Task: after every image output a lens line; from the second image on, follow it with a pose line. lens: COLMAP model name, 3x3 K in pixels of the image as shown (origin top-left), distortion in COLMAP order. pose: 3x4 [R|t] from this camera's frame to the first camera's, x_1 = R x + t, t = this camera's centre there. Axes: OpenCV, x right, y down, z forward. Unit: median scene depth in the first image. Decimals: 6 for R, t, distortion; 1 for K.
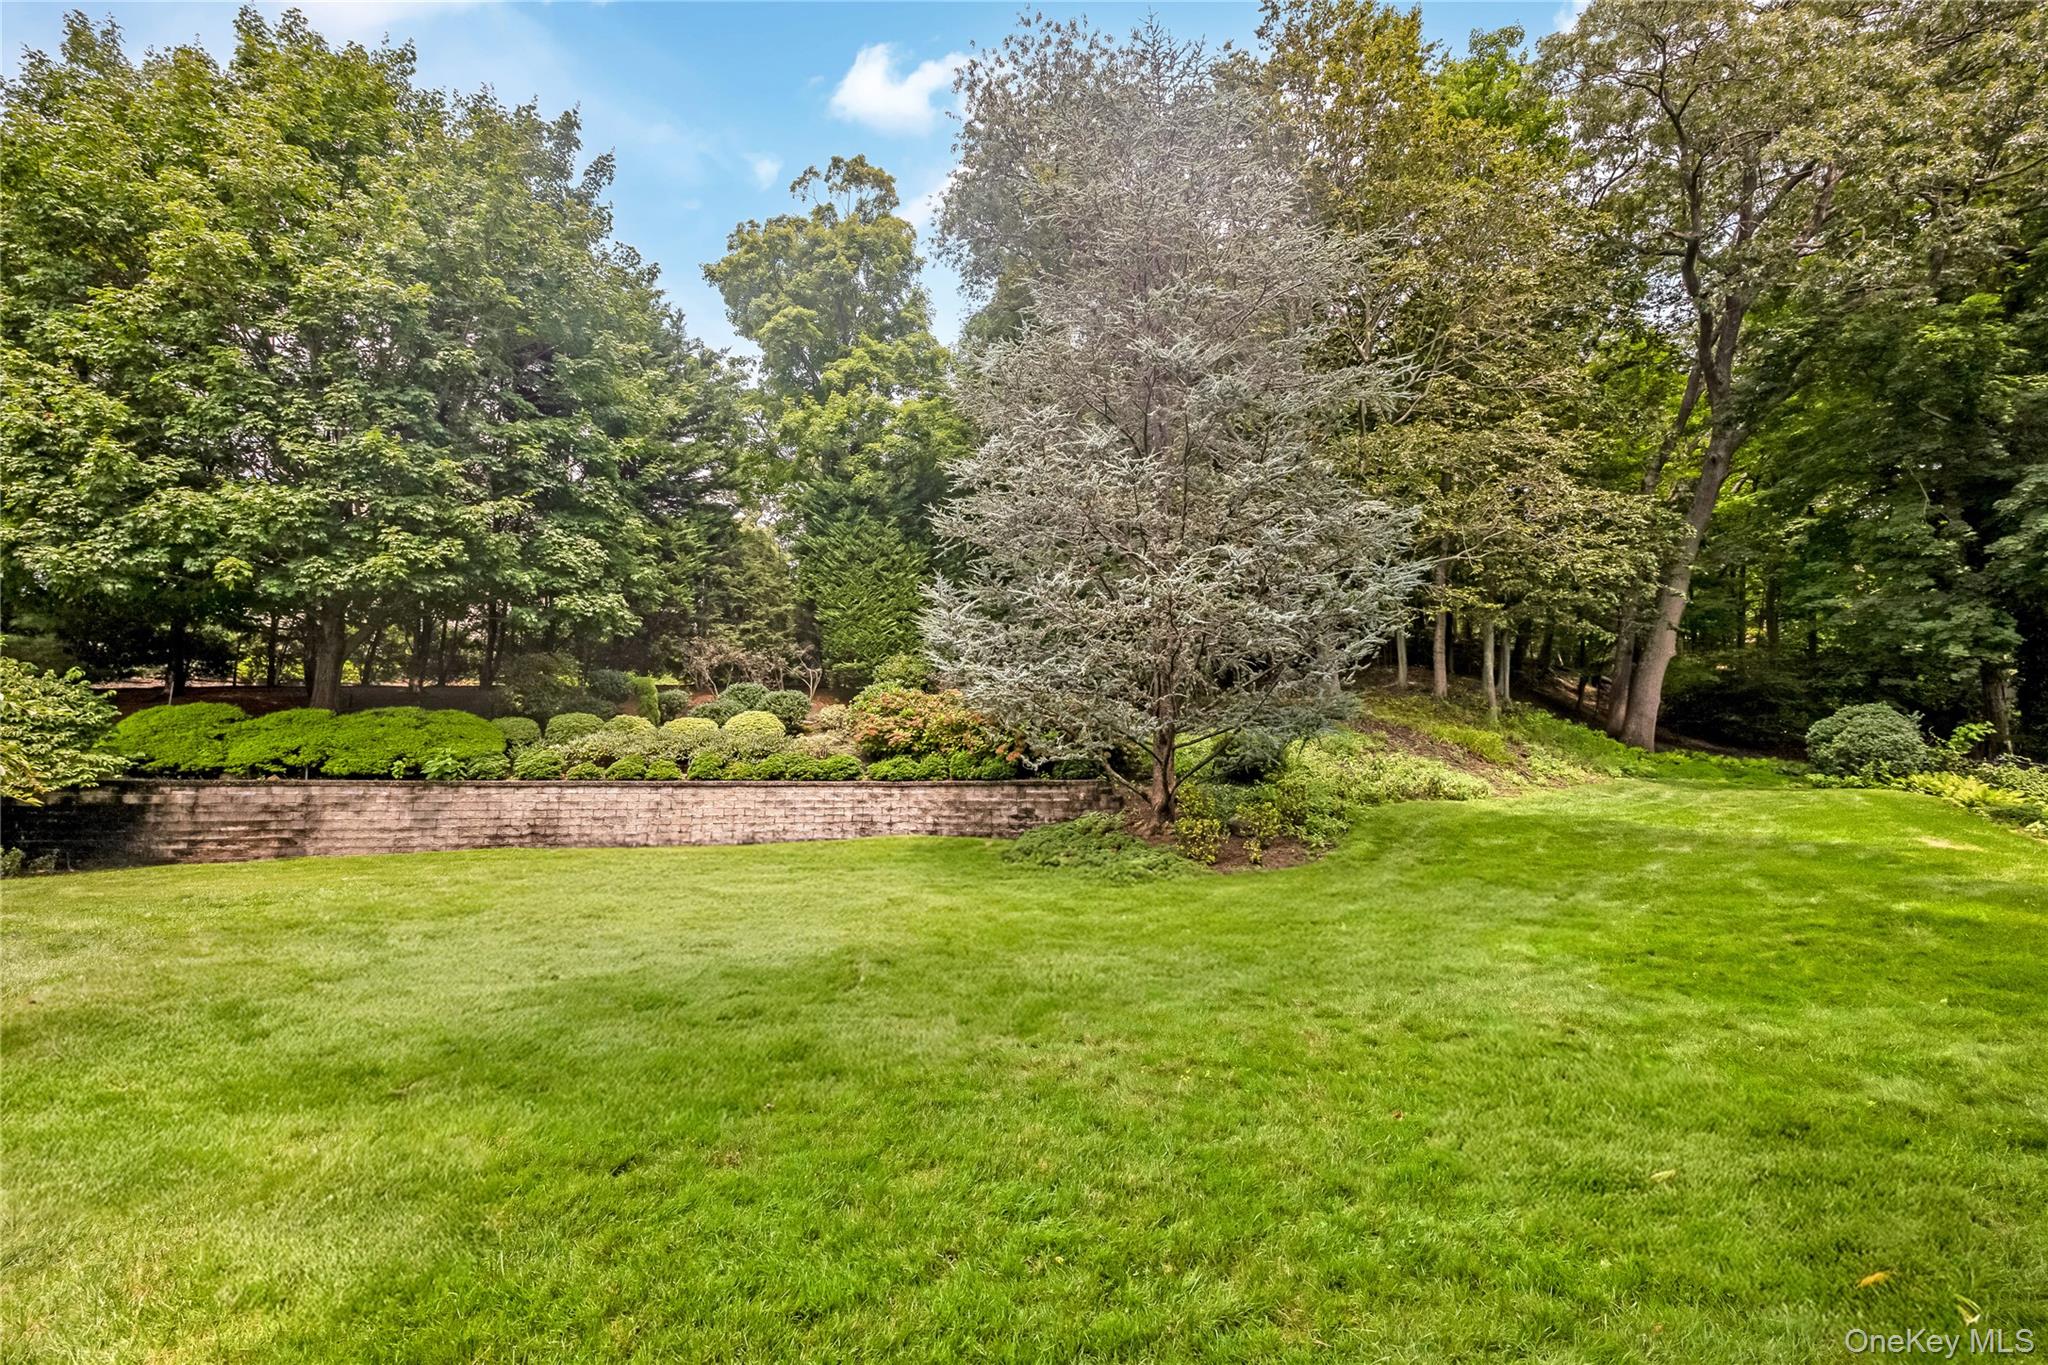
lens RADIAL K [[812.8, 0, 1024.0], [0, 812.8, 682.5], [0, 0, 1]] dist [0.000321, 0.000046]
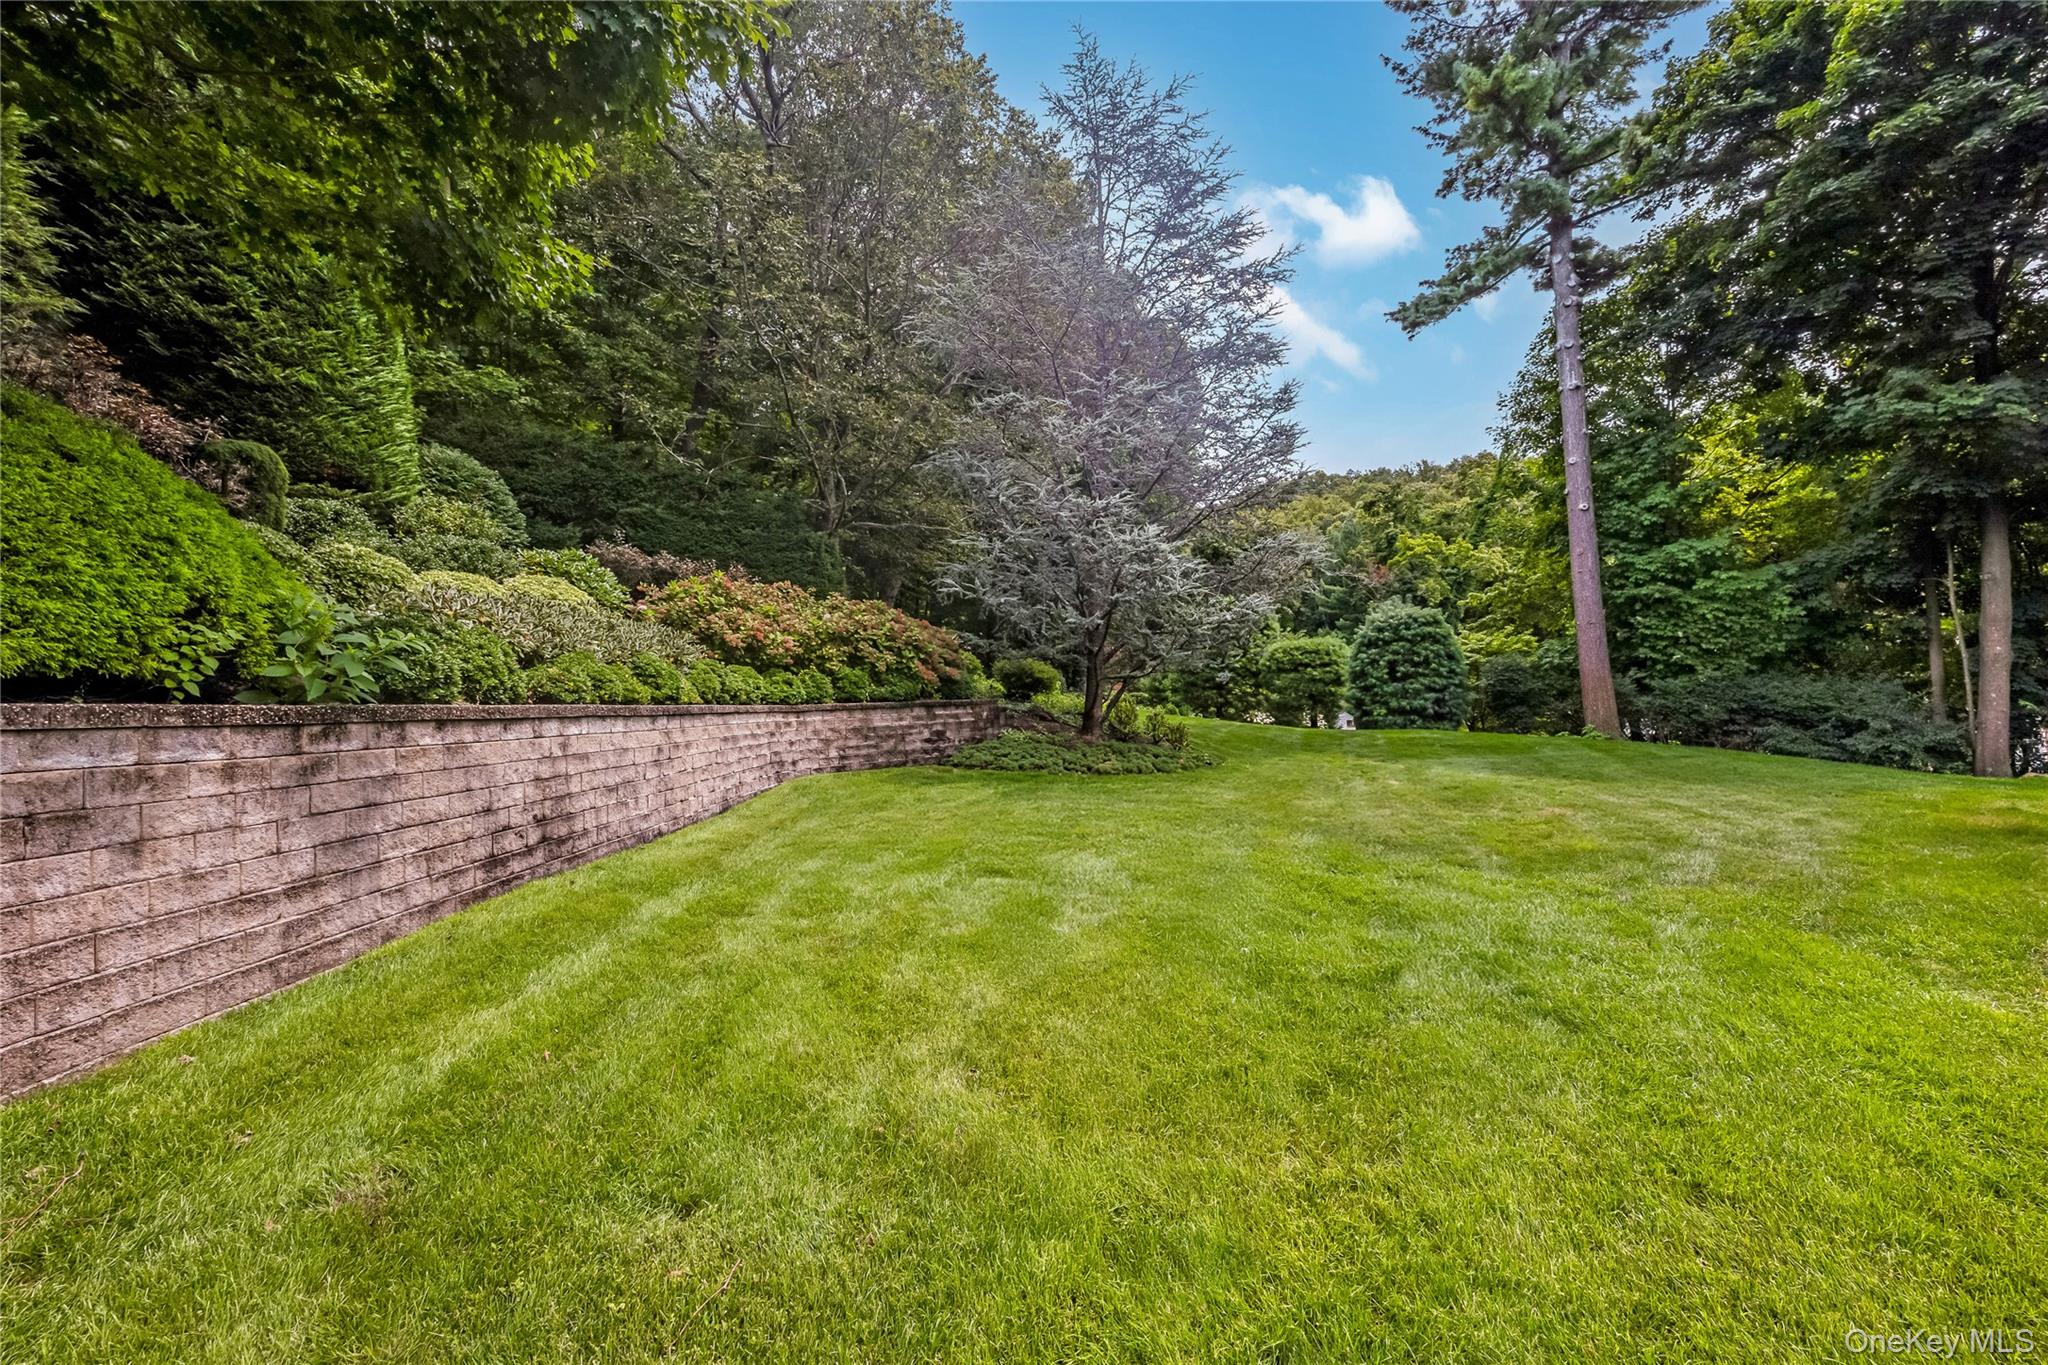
lens RADIAL K [[812.8, 0, 1024.0], [0, 812.8, 682.5], [0, 0, 1]] dist [0.000321, 0.000046]
pose [[0.298046, 0.016496, 0.954409, -0.847083], [-0.086023, 0.996246, 0.009644, 0.081896], [-0.950668, -0.084975, 0.298346, 0.628134]]
